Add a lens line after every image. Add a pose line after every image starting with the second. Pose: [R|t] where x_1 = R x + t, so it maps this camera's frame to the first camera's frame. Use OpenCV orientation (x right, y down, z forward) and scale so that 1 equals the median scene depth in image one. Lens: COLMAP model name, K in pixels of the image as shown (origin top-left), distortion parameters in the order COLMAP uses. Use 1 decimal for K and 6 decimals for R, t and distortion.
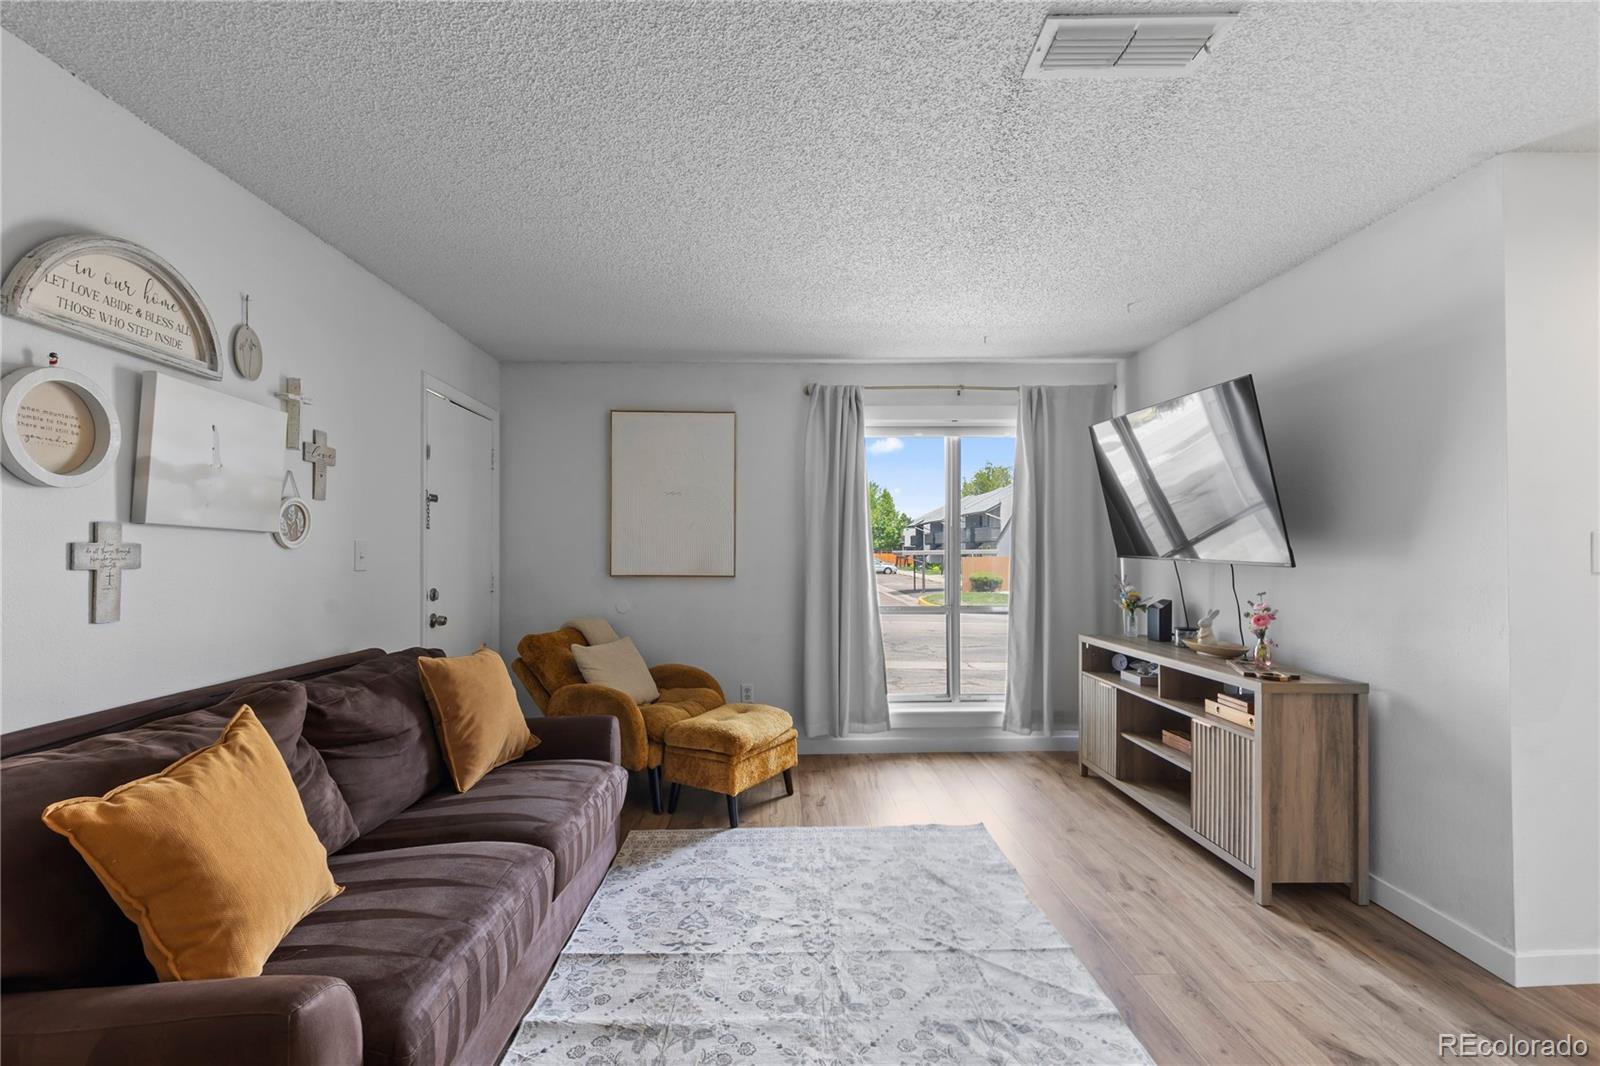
lens RADIAL K [[717.8, 0, 799.0], [0, 717.8, 543.7], [0, 0, 1]] dist [0.000817, -0.000145]
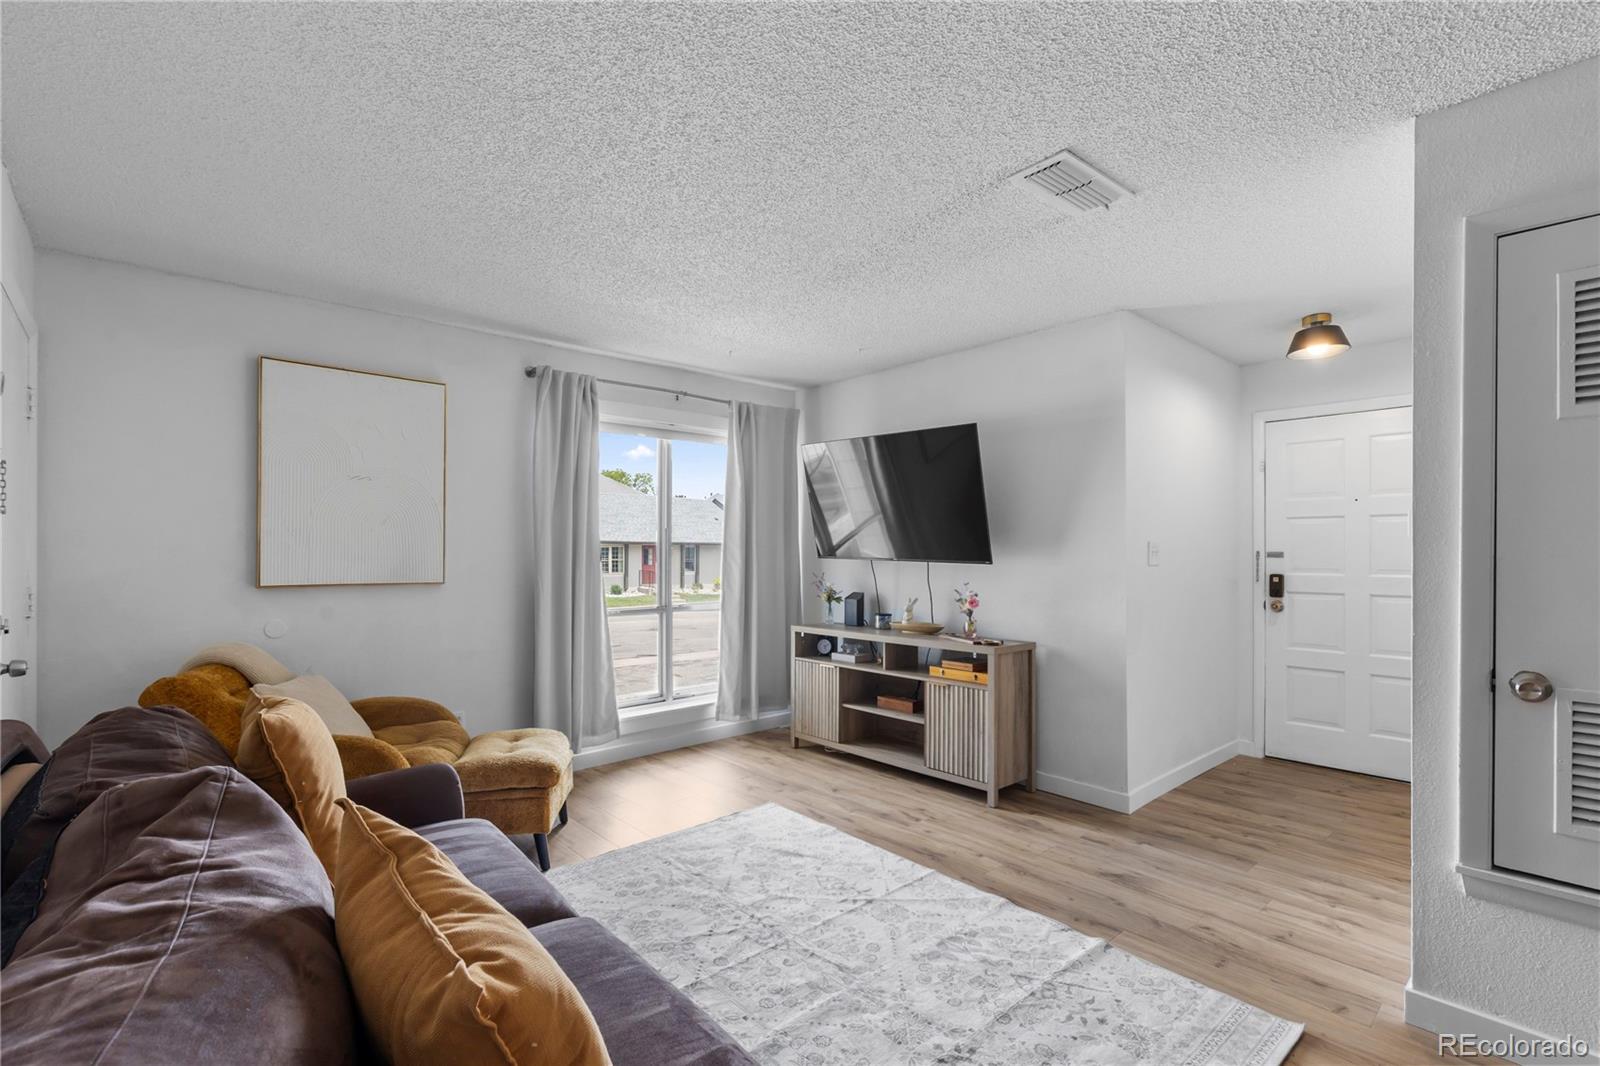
lens RADIAL K [[720.1, 0, 801.3], [0, 720.1, 550.9], [0, 0, 1]] dist [0.002145, 0.000030]
pose [[0.766339, 0.003014, 0.642429, -0.459543], [-0.007461, 0.999963, 0.004210, 0.003368], [-0.642393, -0.008019, 0.766333, 0.148144]]
